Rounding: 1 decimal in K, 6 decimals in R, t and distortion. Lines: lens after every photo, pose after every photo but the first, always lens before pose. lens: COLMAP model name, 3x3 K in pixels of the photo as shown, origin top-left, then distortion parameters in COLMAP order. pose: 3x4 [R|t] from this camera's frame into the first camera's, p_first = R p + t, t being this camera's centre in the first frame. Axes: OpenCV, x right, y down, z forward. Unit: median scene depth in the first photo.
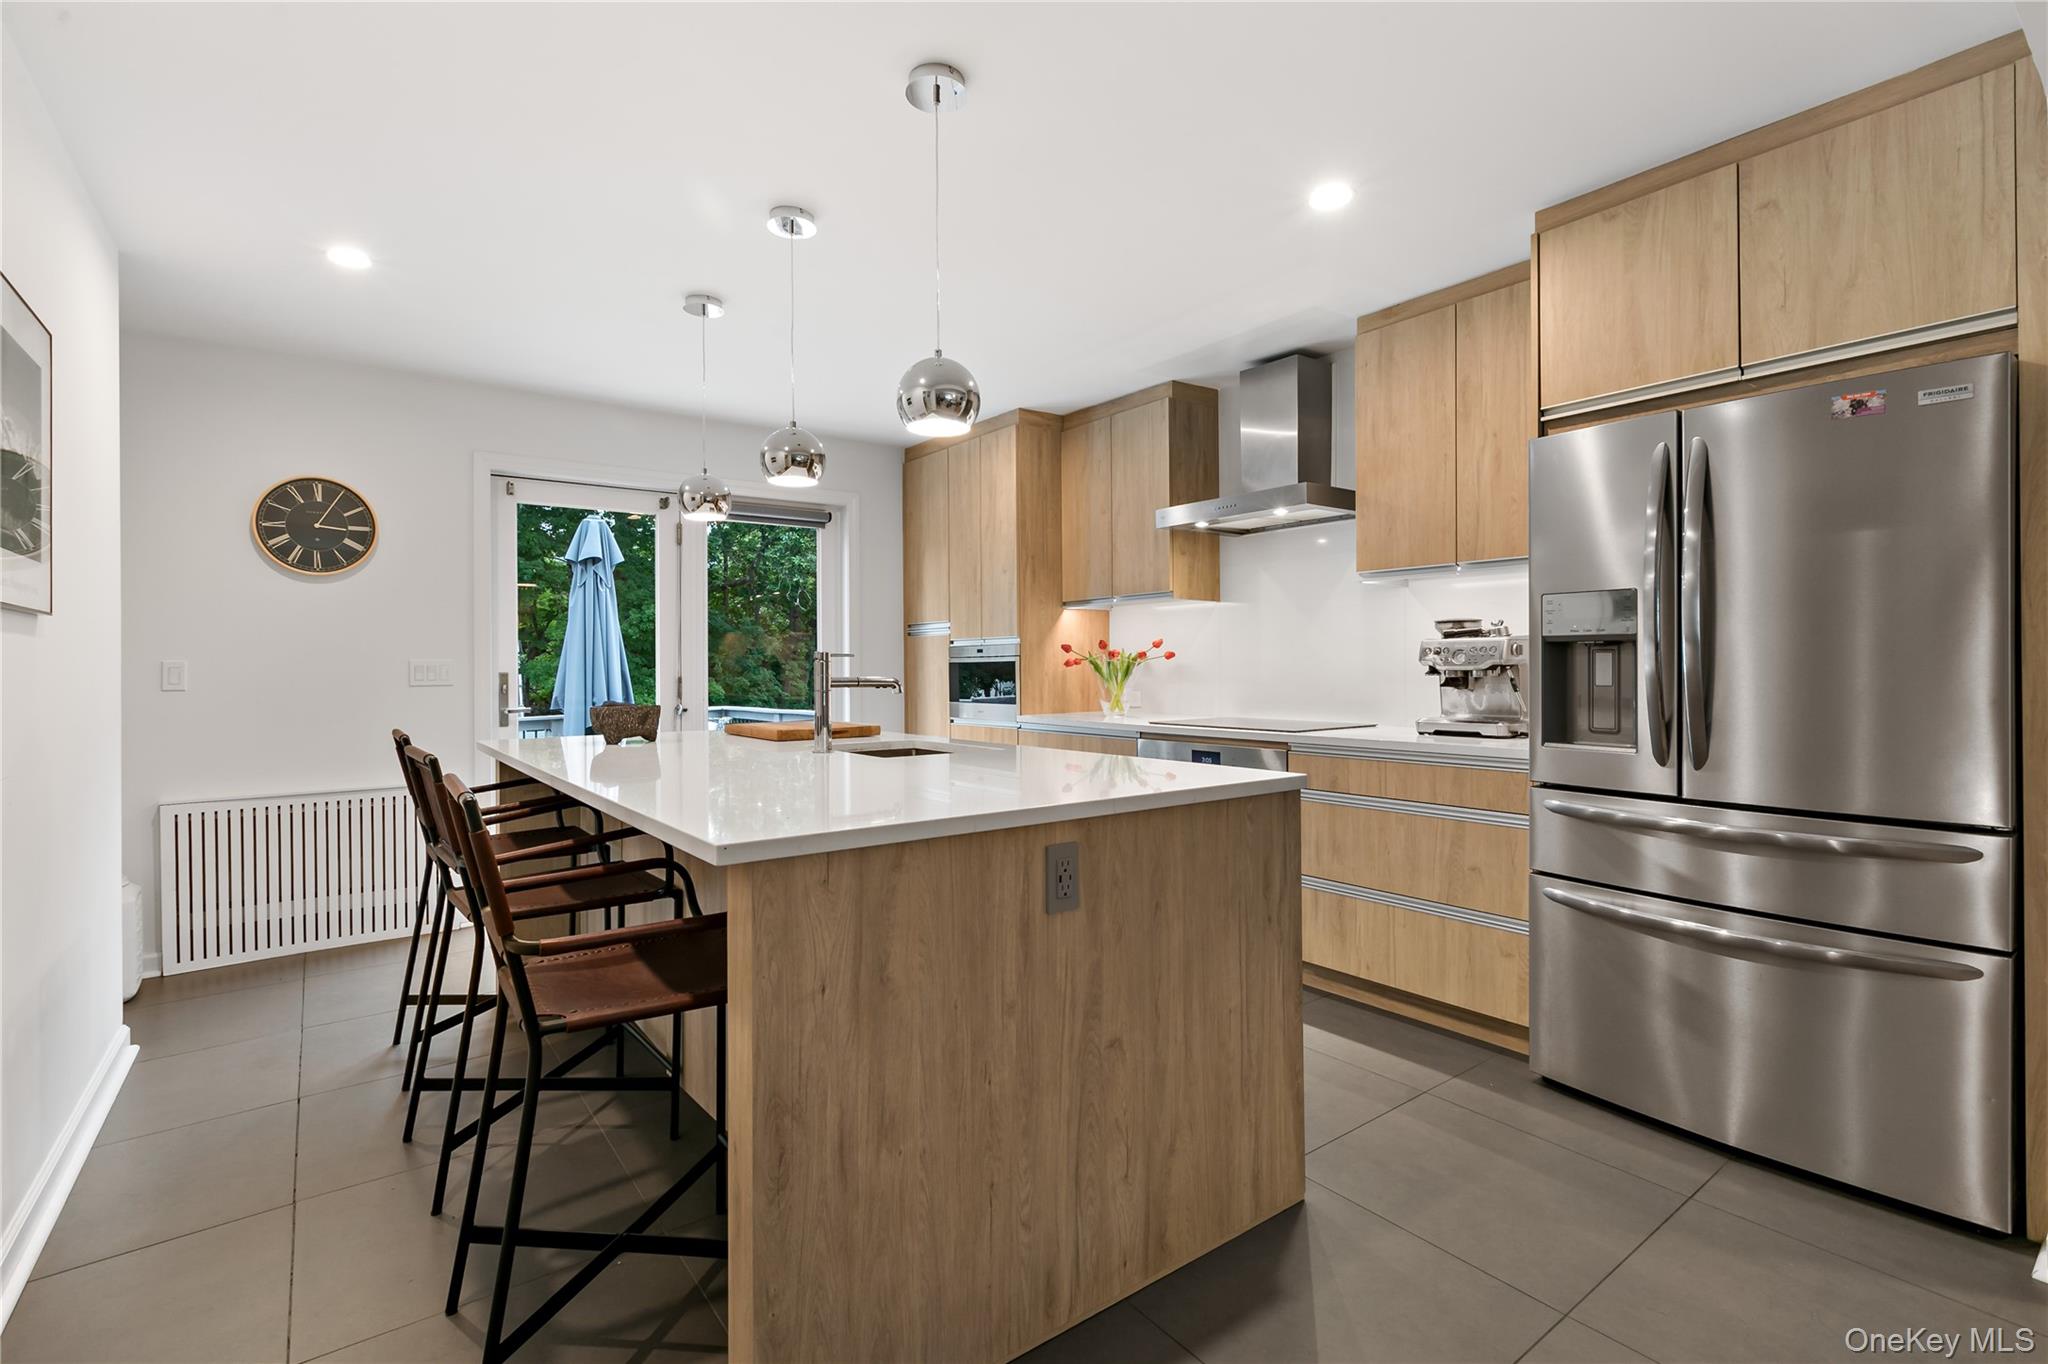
lens RADIAL K [[919.2, 0, 1018.4], [0, 919.2, 669.9], [0, 0, 1]] dist [-0.013903, 0.007284]
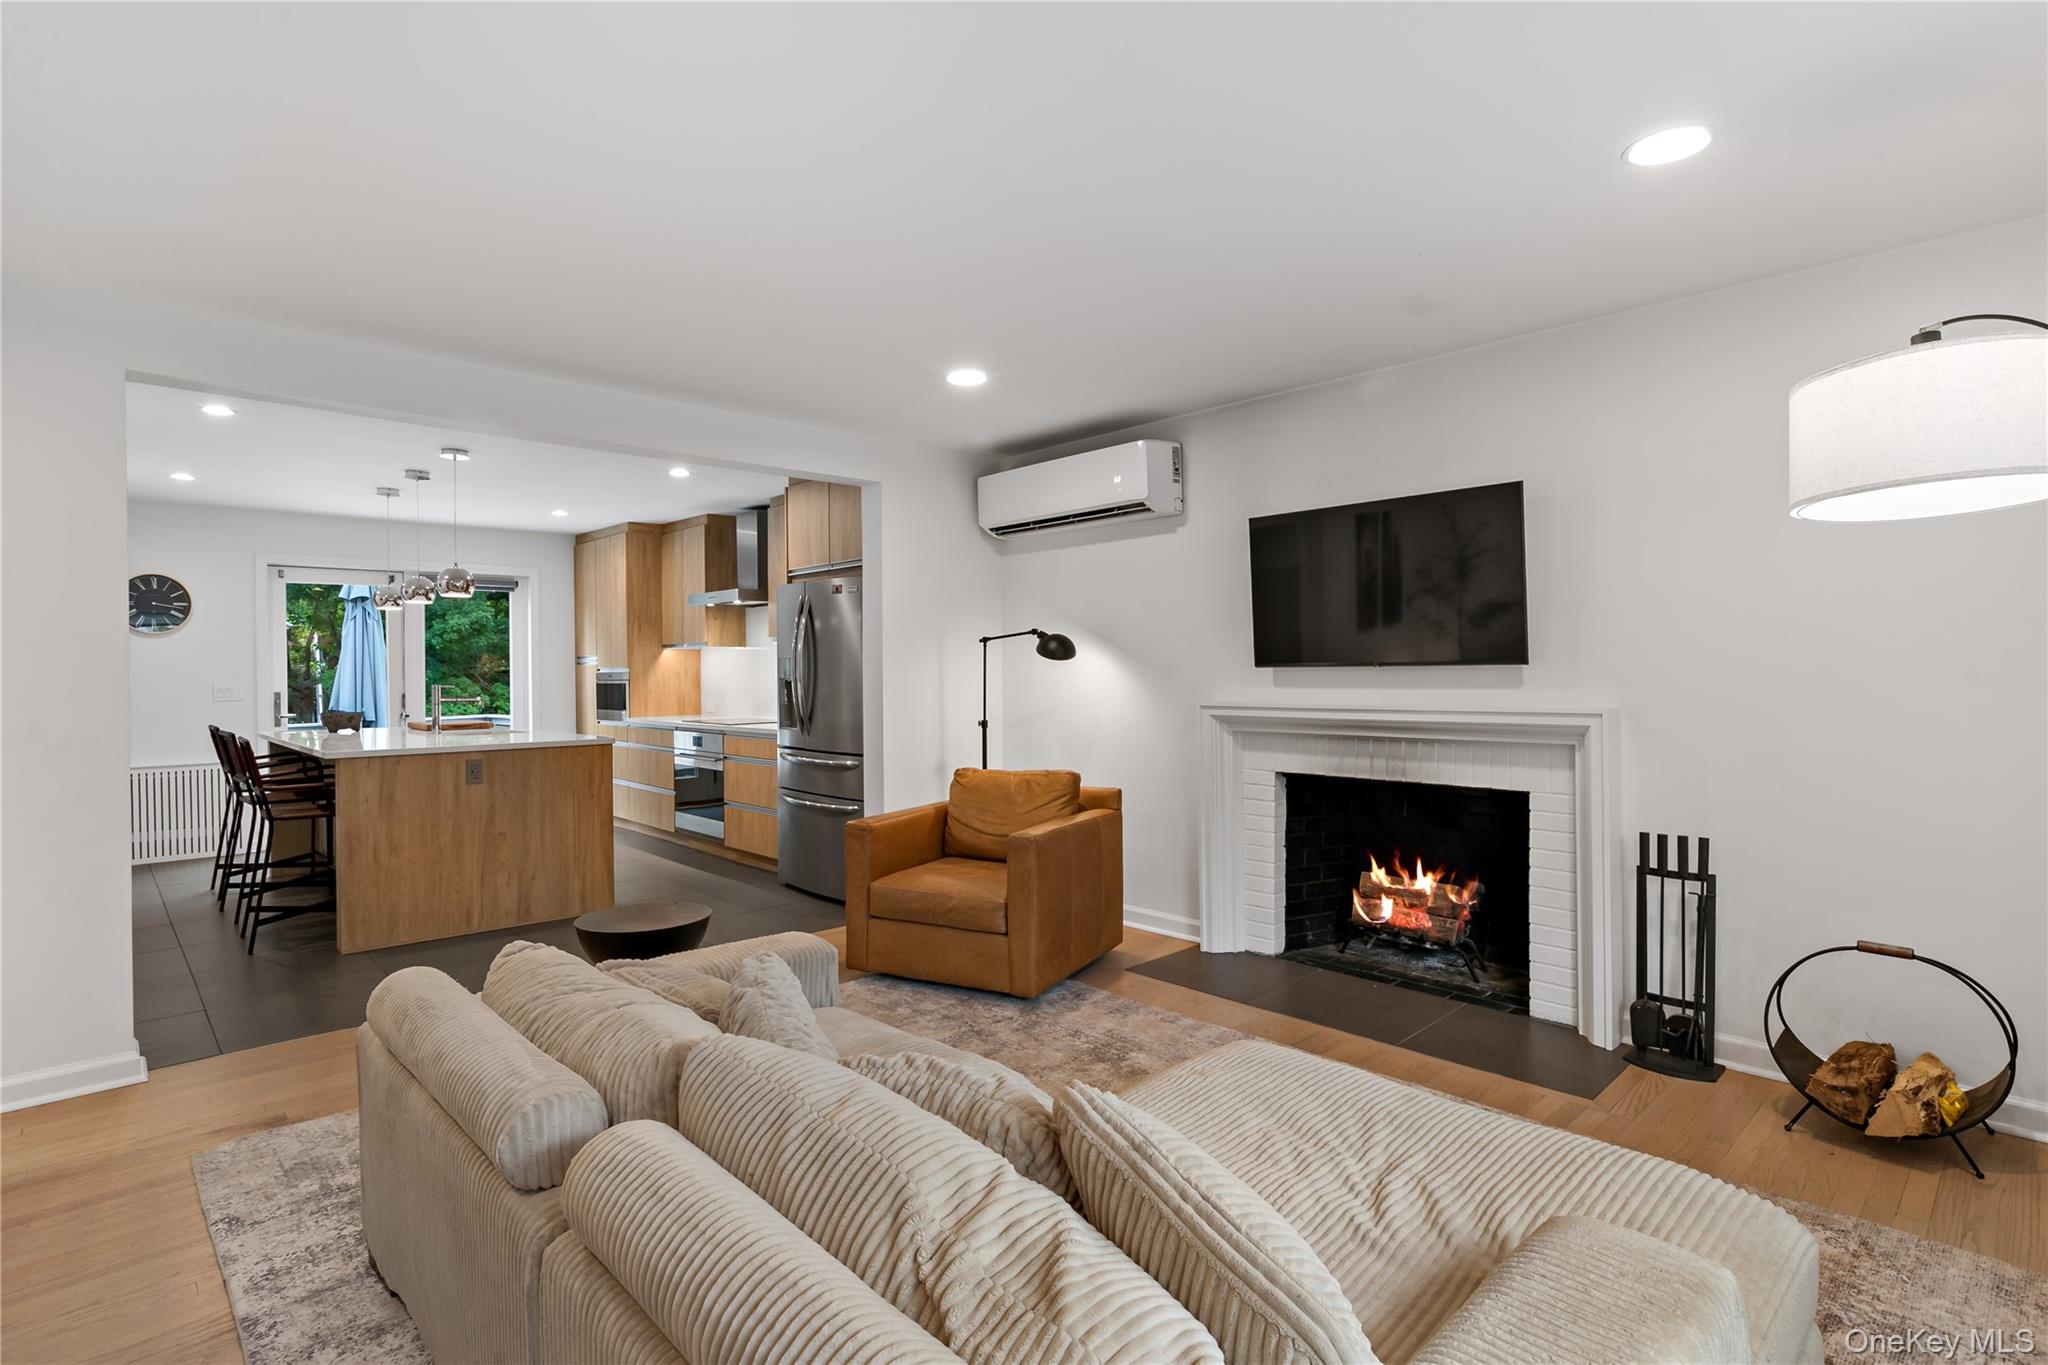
lens RADIAL K [[995.2, 0, 1024.0], [0, 995.2, 682.5], [0, 0, 1]] dist [-0.016537, -0.000594]
pose [[0.993335, -0.001717, 0.115249, 0.672003], [0.000832, 0.999970, 0.007725, -0.033132], [-0.115259, -0.007578, 0.993307, -1.077628]]
